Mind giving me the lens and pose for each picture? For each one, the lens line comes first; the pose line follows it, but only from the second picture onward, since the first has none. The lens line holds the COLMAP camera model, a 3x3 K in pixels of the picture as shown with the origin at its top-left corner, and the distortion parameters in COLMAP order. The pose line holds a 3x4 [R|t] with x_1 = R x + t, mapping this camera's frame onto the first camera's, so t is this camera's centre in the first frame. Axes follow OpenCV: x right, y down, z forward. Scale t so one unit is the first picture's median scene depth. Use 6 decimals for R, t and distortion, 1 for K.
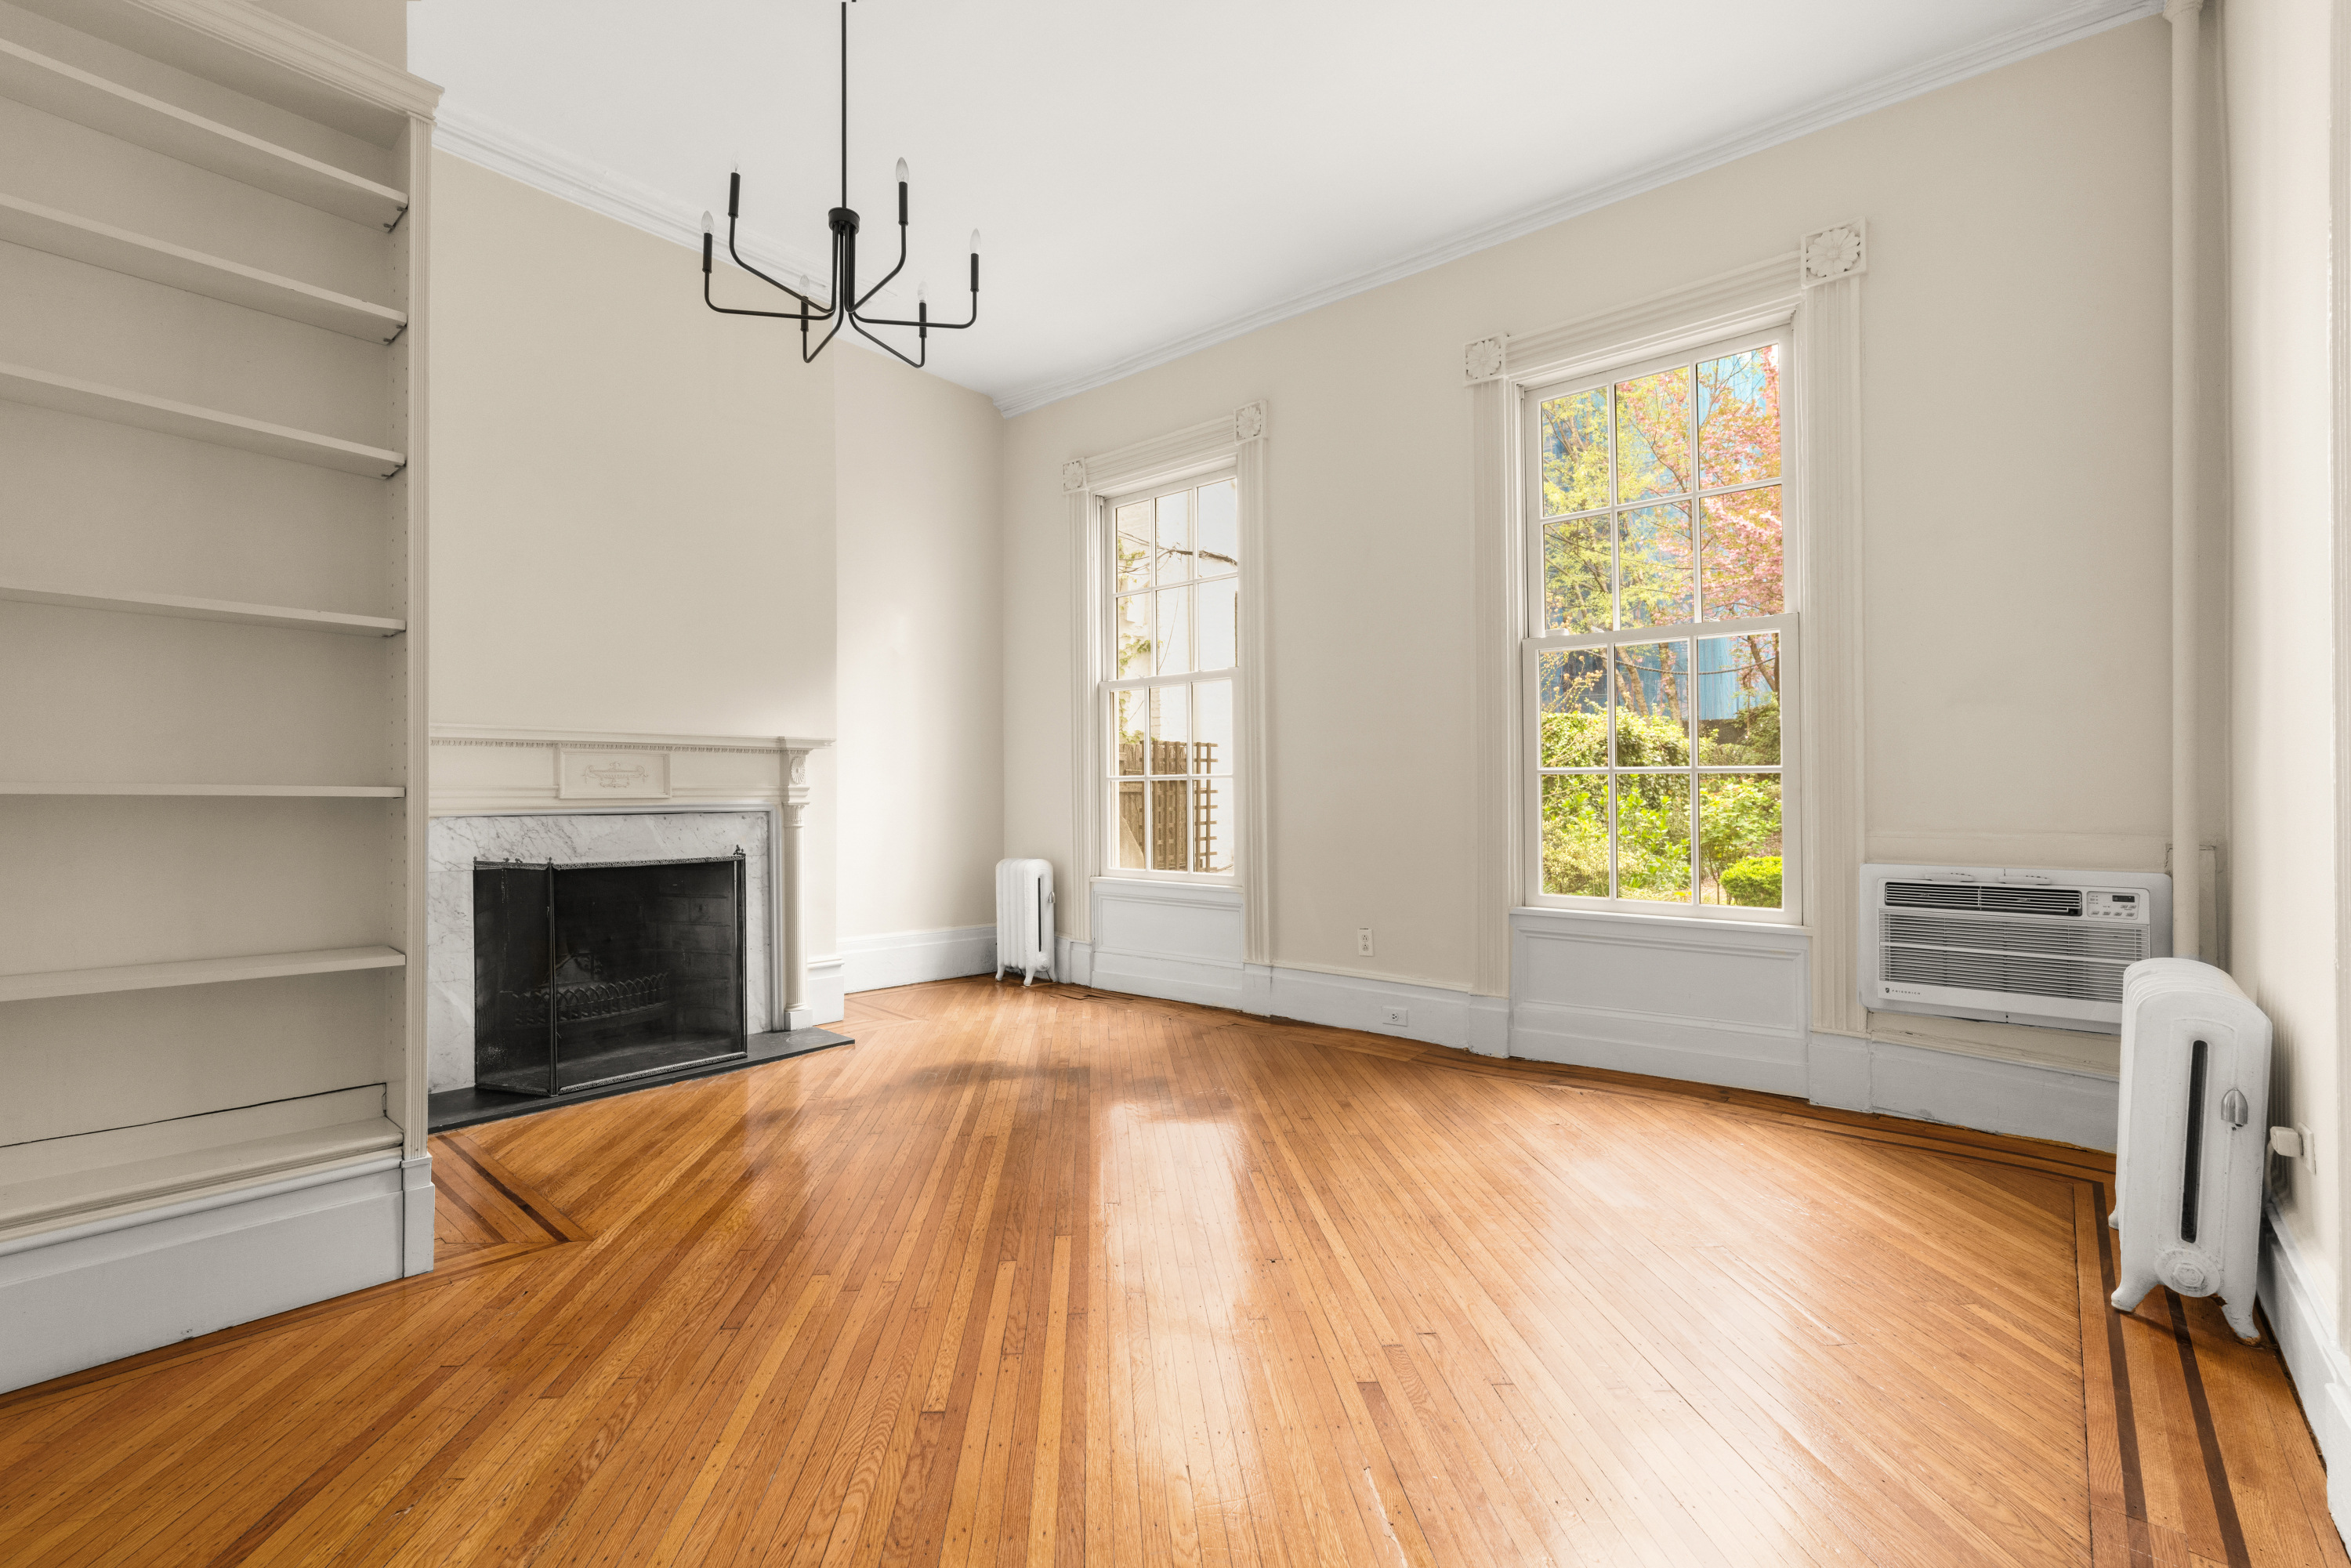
lens RADIAL K [[1054.2, 0, 1093.9], [0, 1054.2, 786.6], [0, 0, 1]] dist [-0.012240, 0.010135]
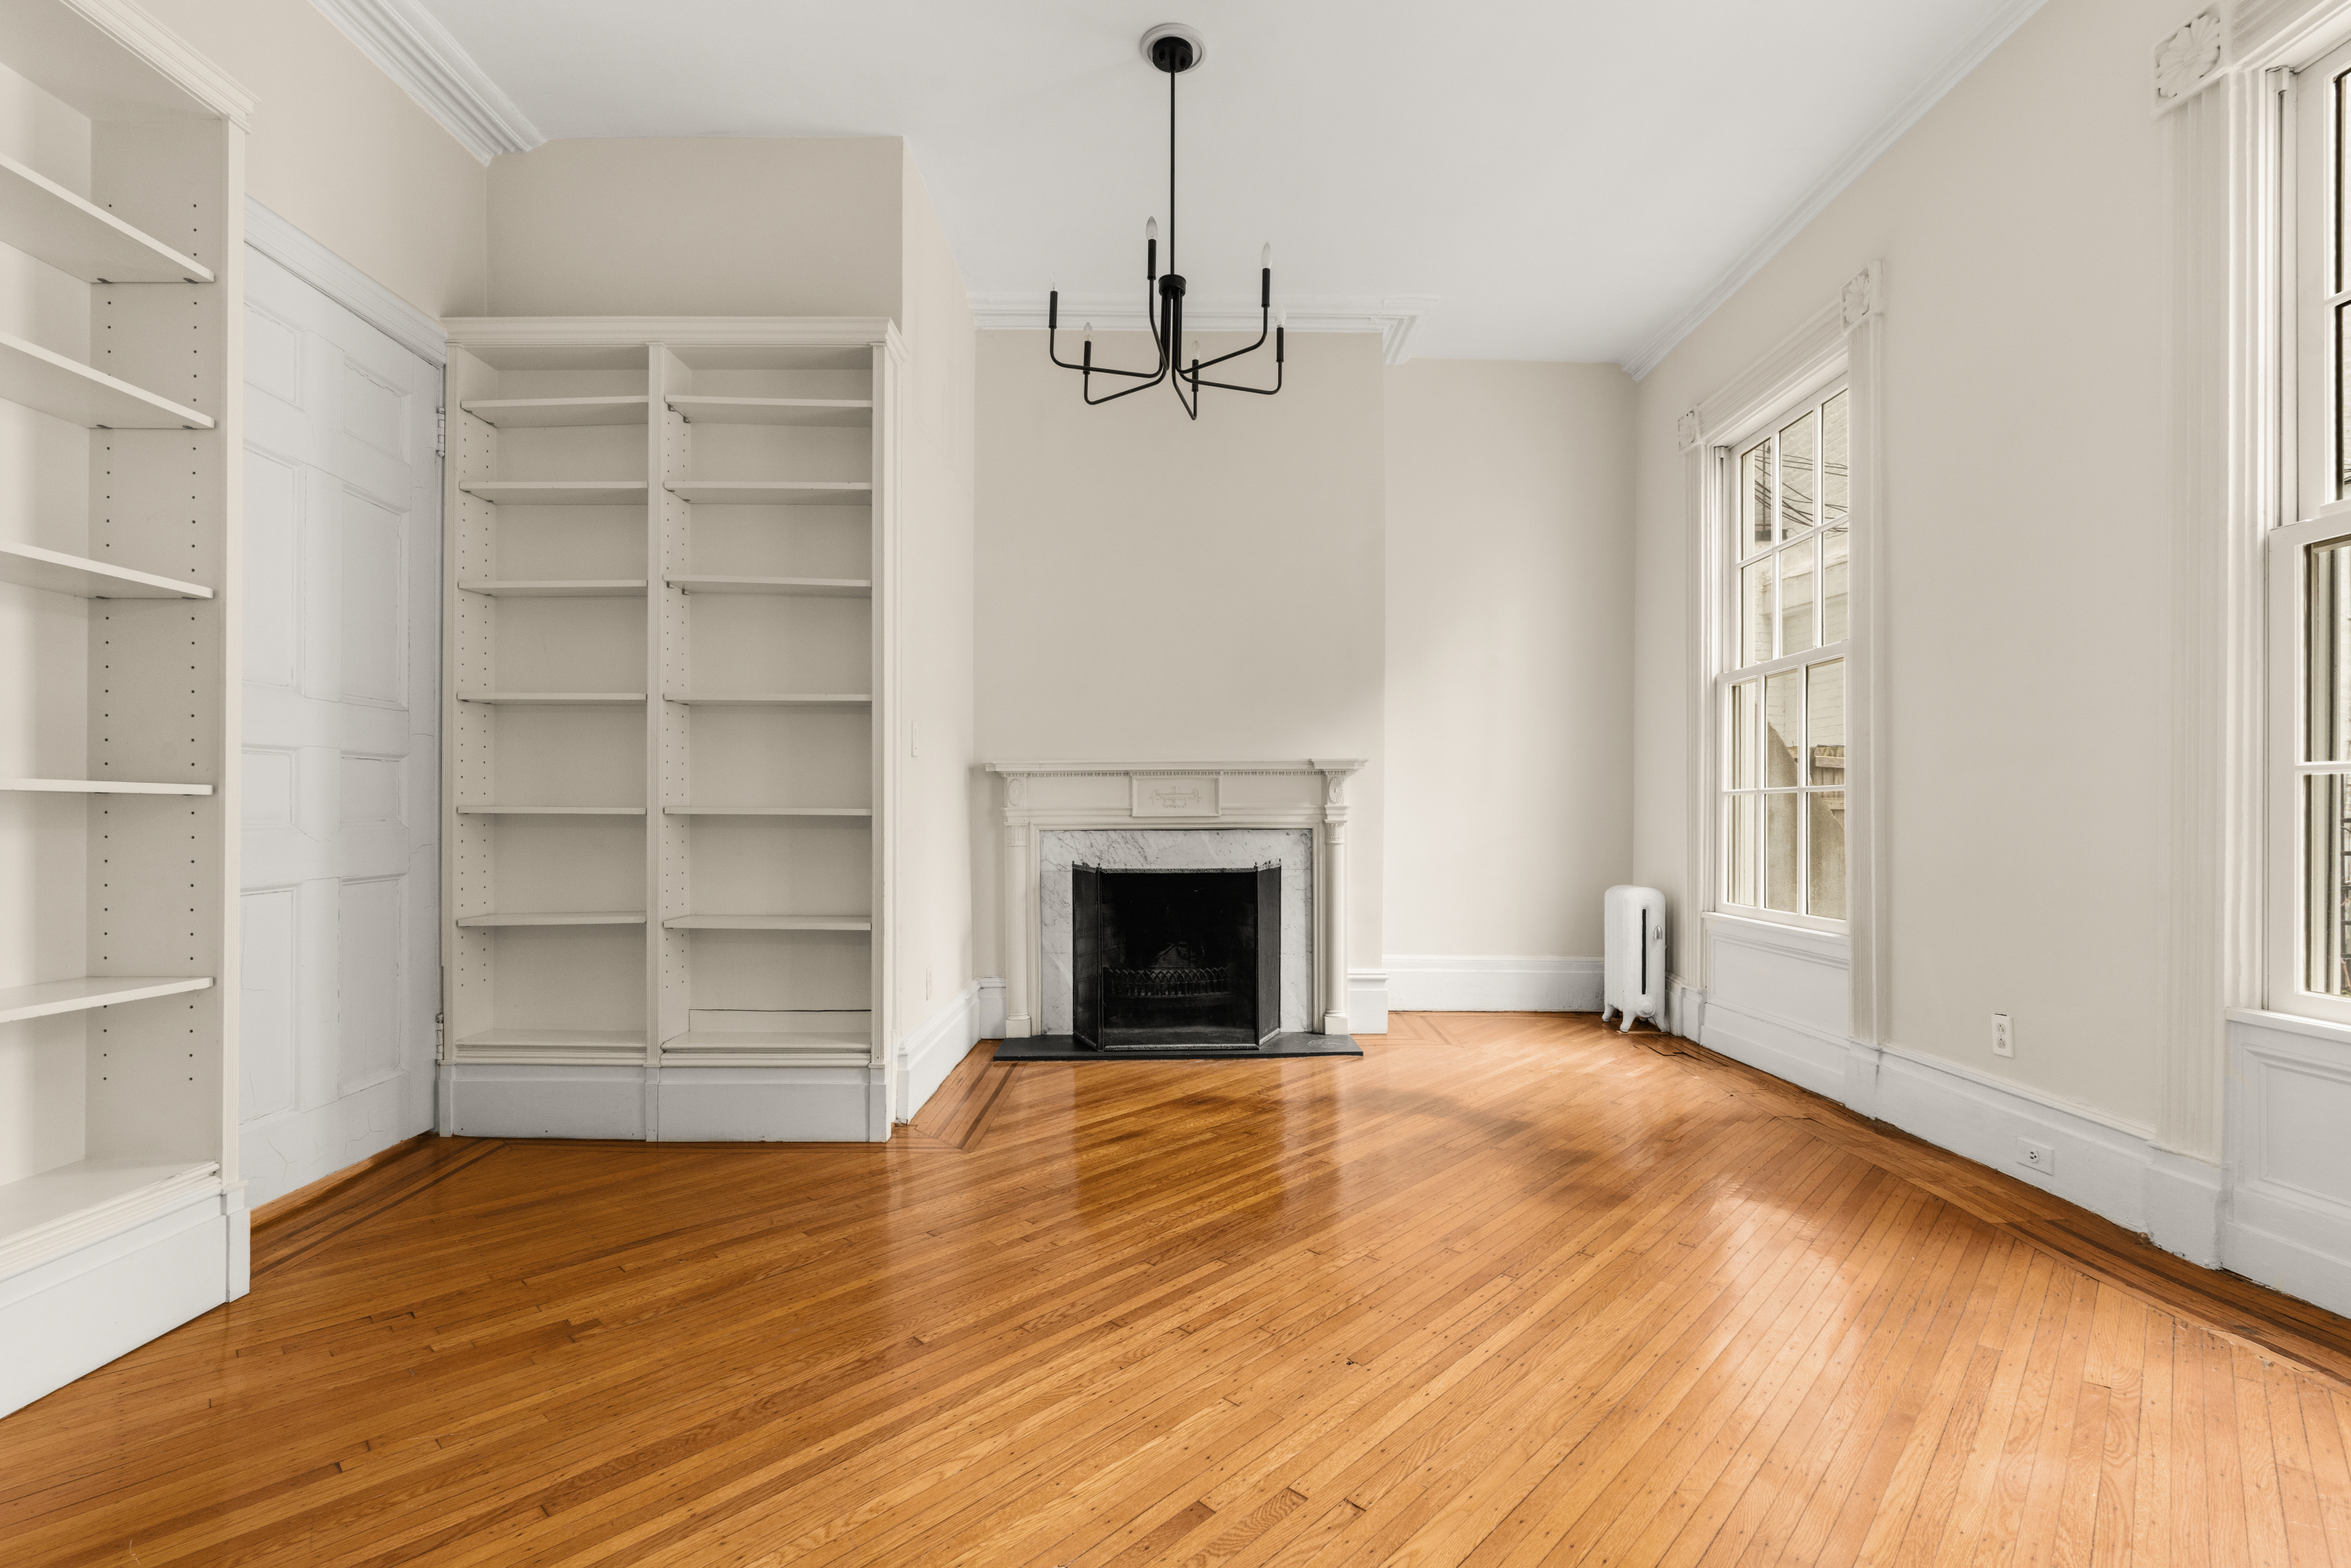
lens RADIAL K [[1024.9, 0, 1180.1], [0, 1024.9, 820.3], [0, 0, 1]] dist [-0.016906, 0.009085]
pose [[0.680959, 0.002916, -0.732316, 0.383235], [0.007057, 0.999920, 0.010543, 0.002967], [0.732288, -0.012347, 0.680883, 0.196124]]
